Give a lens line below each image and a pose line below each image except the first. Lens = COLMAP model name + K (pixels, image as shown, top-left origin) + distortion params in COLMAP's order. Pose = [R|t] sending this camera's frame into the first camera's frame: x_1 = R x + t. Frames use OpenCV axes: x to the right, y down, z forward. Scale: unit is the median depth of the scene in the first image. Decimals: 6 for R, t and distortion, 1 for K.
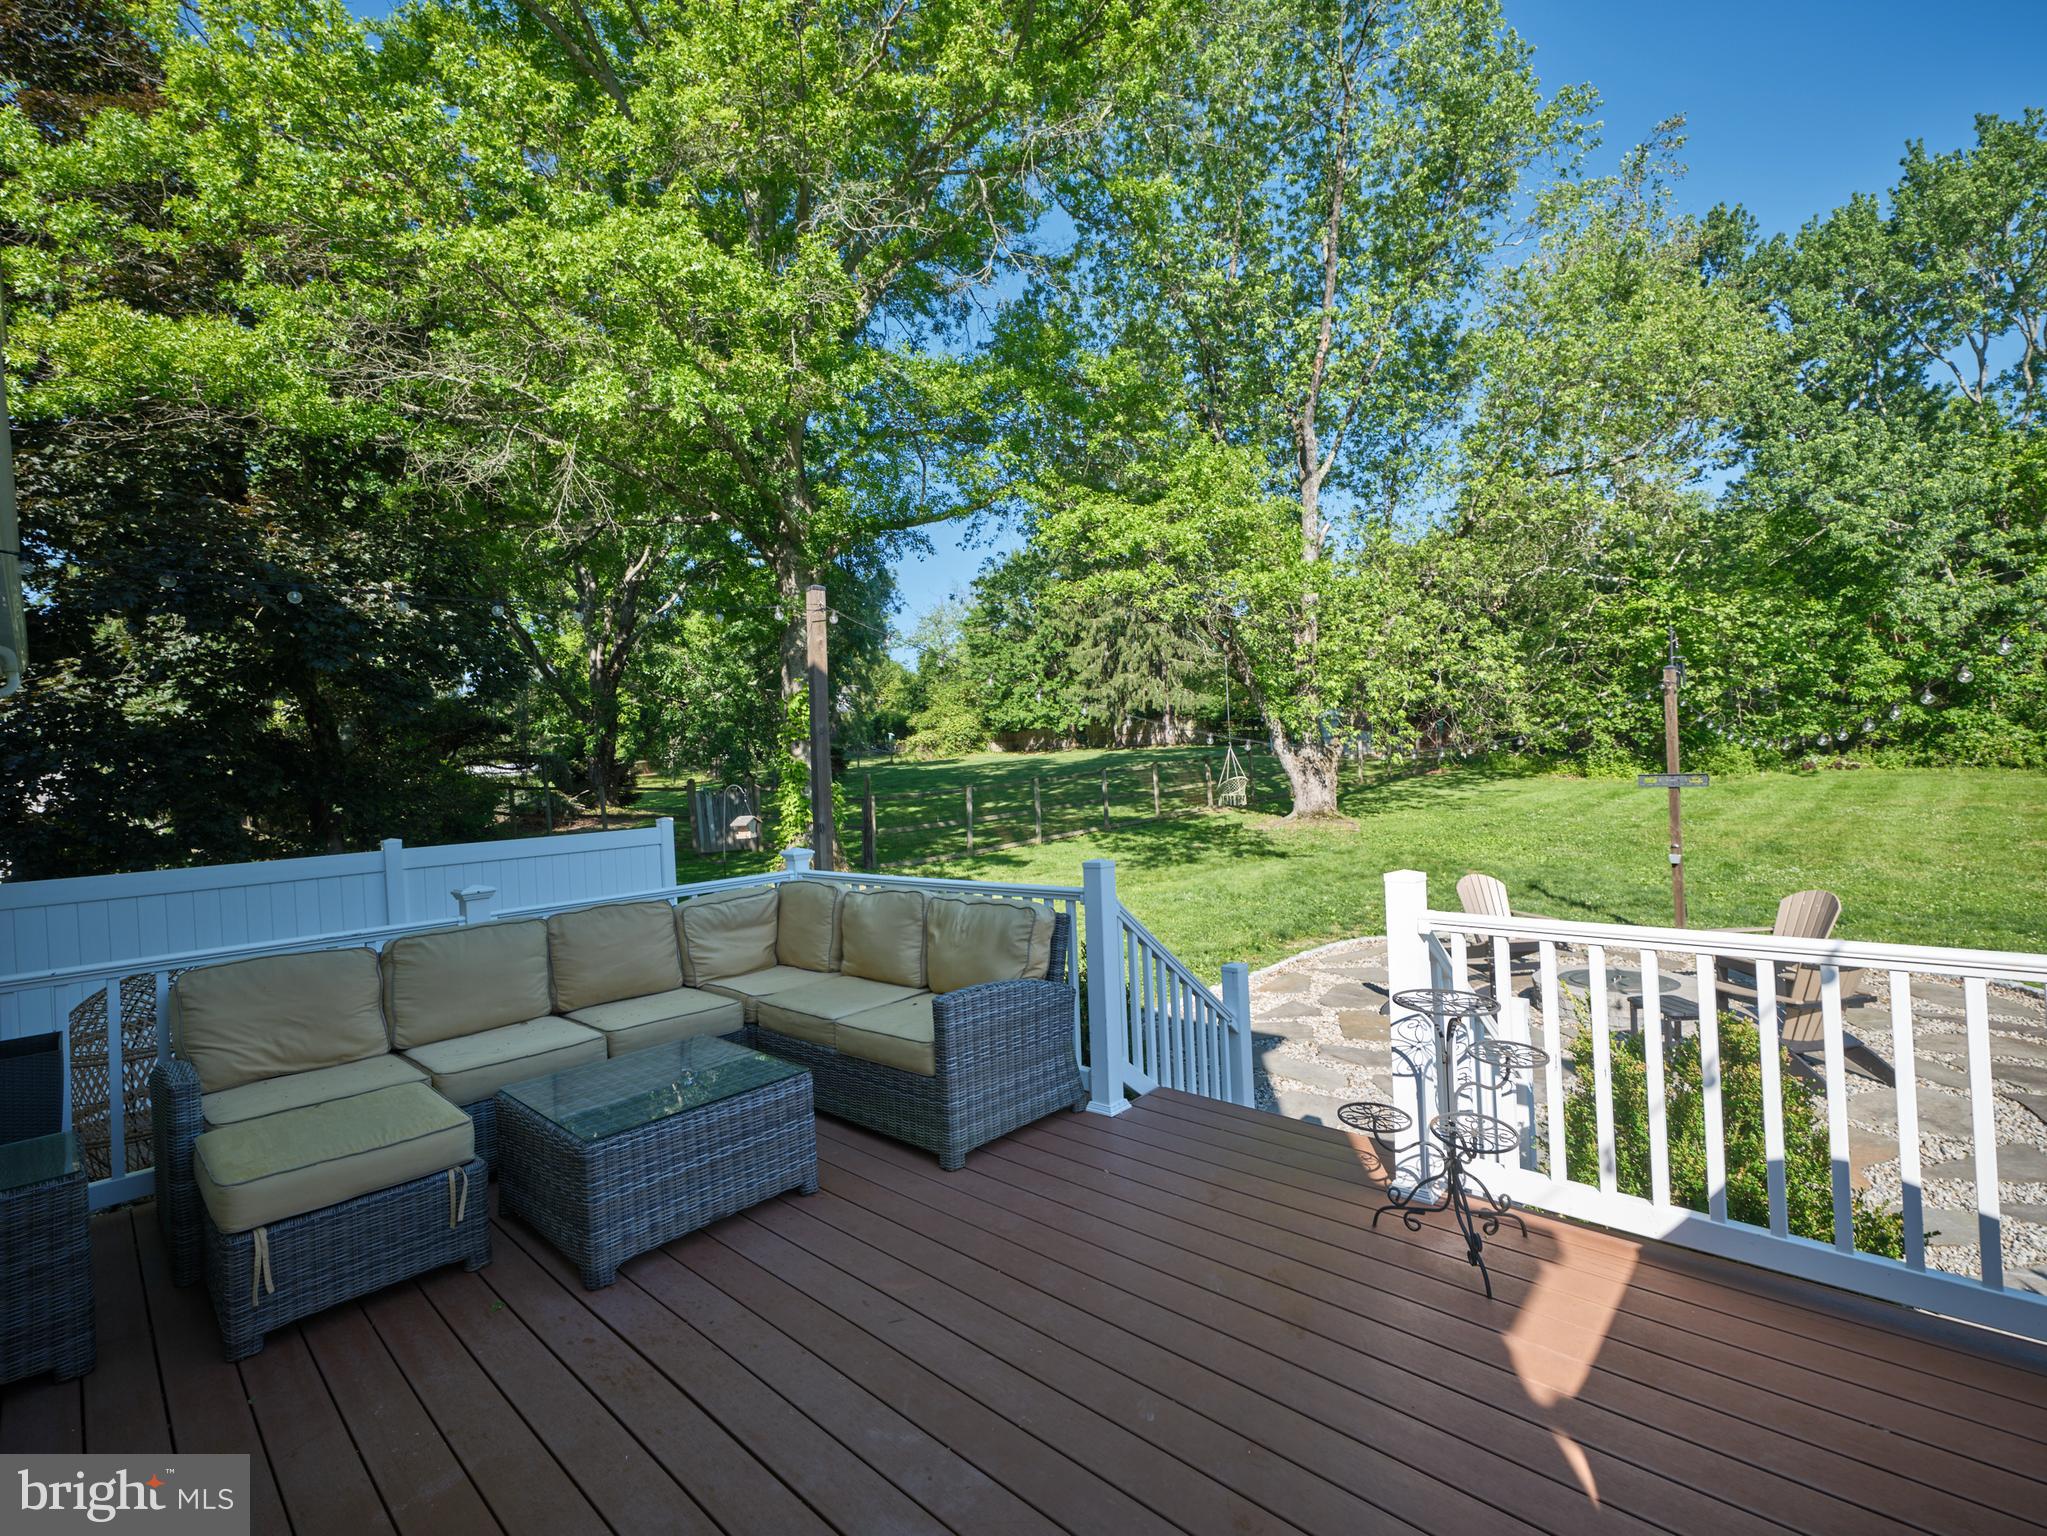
lens RADIAL K [[1018.6, 0, 967.6], [0, 1018.6, 759.6], [0, 0, 1]] dist [-0.001118, 0.000450]
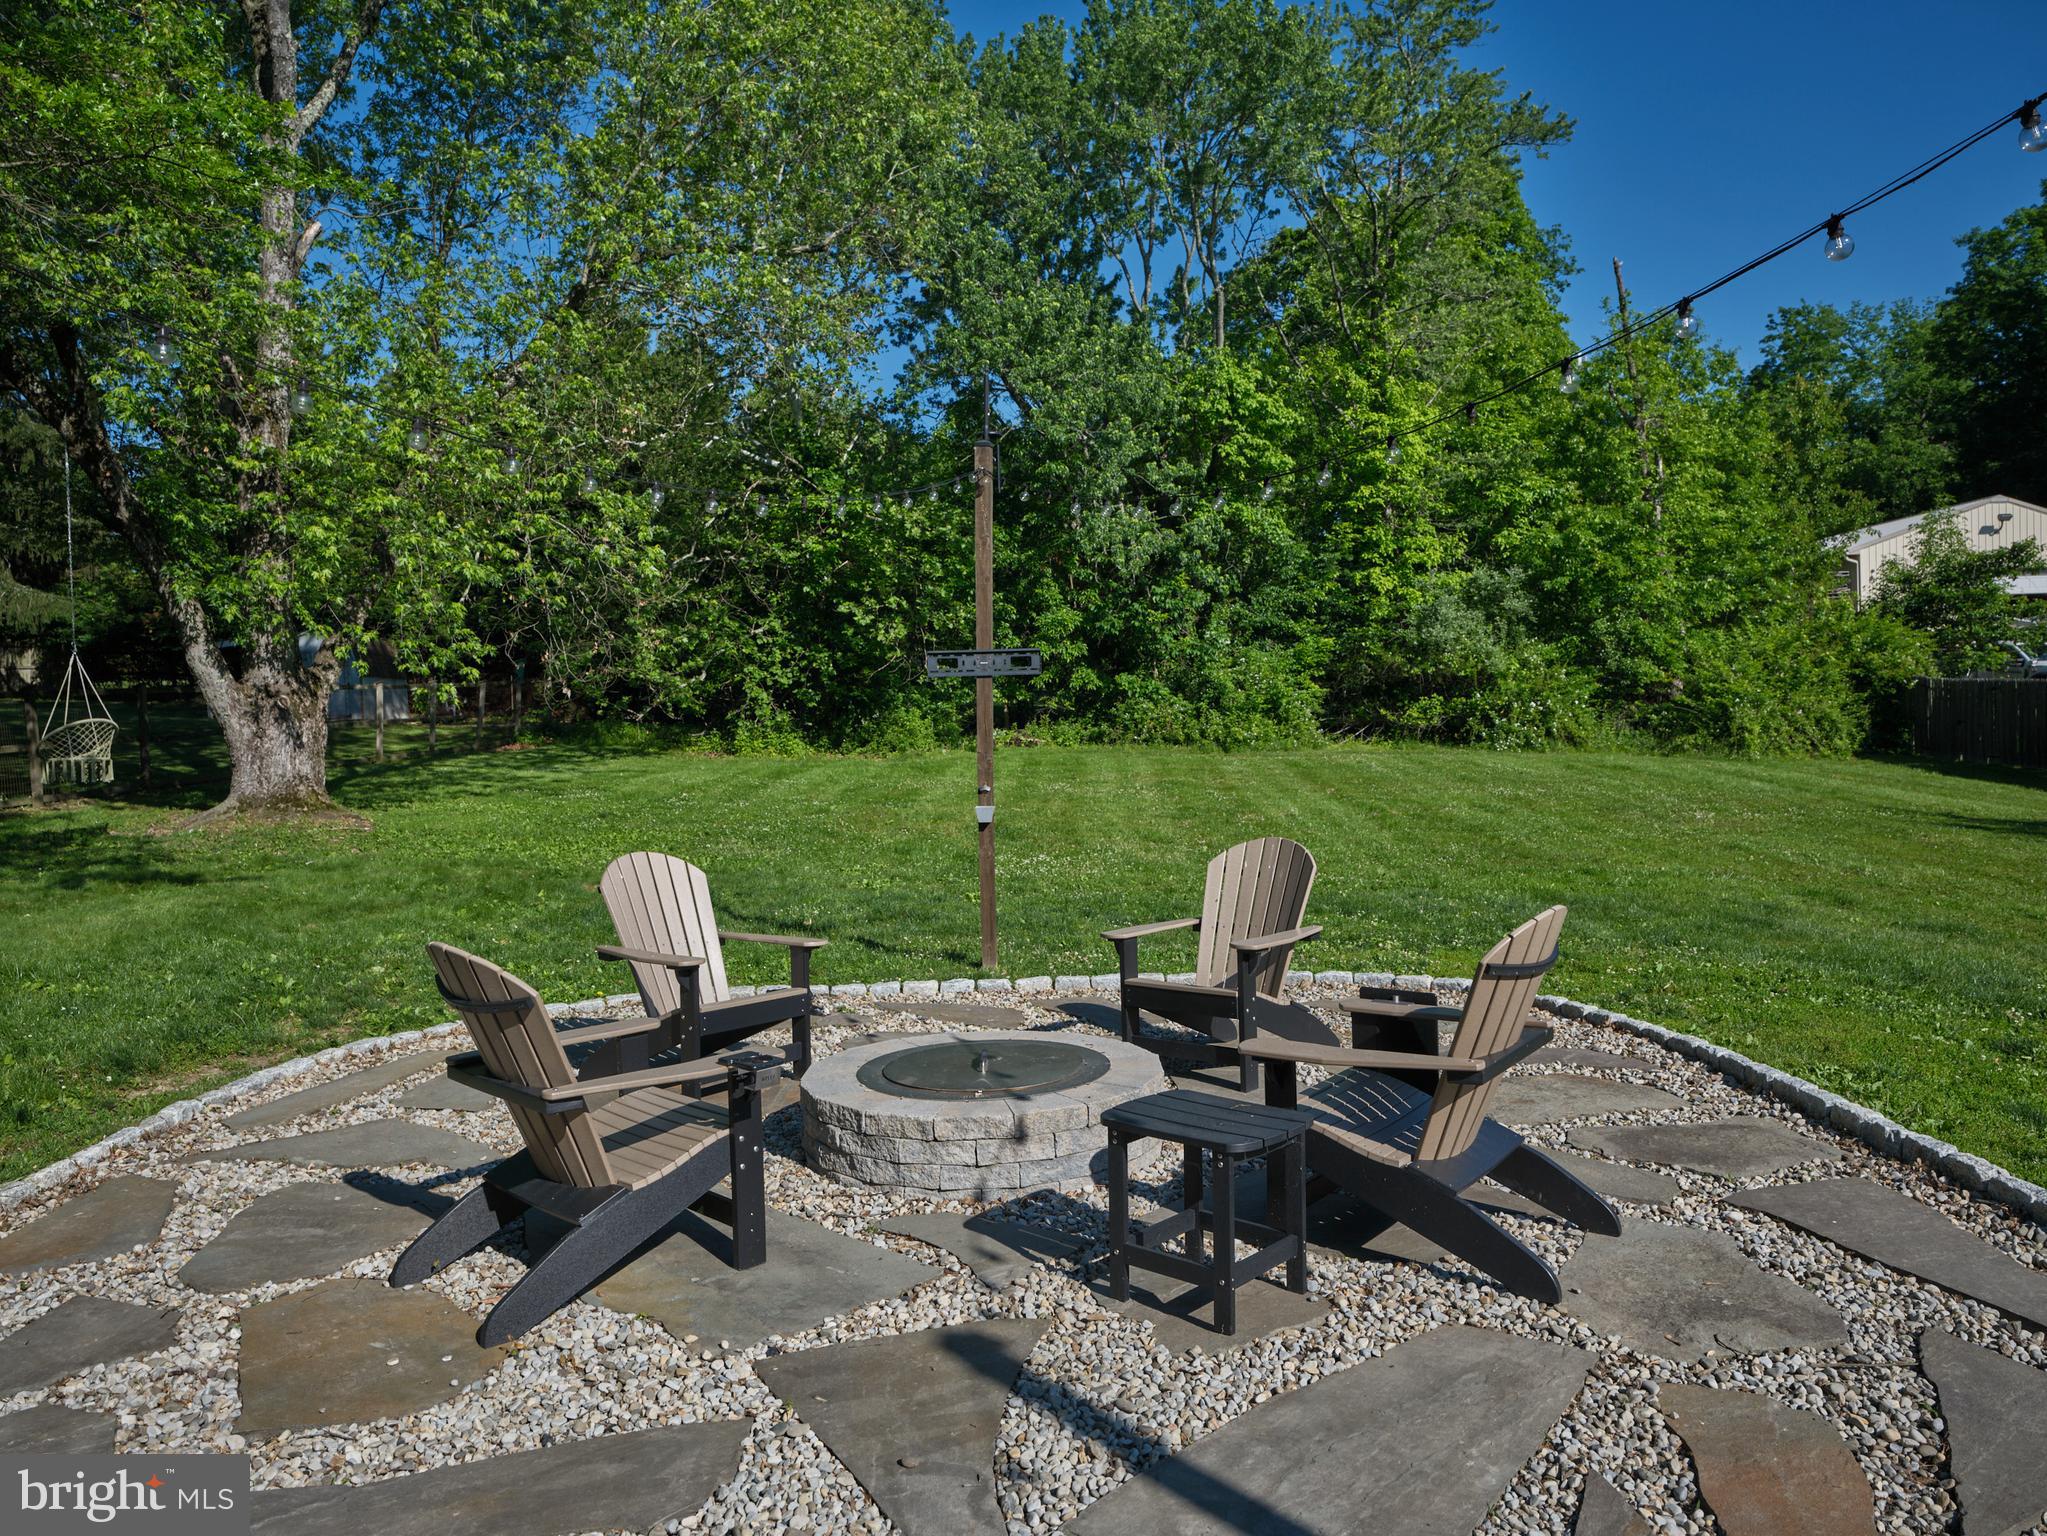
lens RADIAL K [[1401.0, 0, 1068.5], [0, 1401.0, 756.8], [0, 0, 1]] dist [-0.001048, 0.007005]
pose [[0.682126, 0.021286, 0.730925, 0.105111], [-0.005369, 0.999695, -0.024102, 0.045837], [-0.731215, 0.012516, 0.682032, 0.255993]]
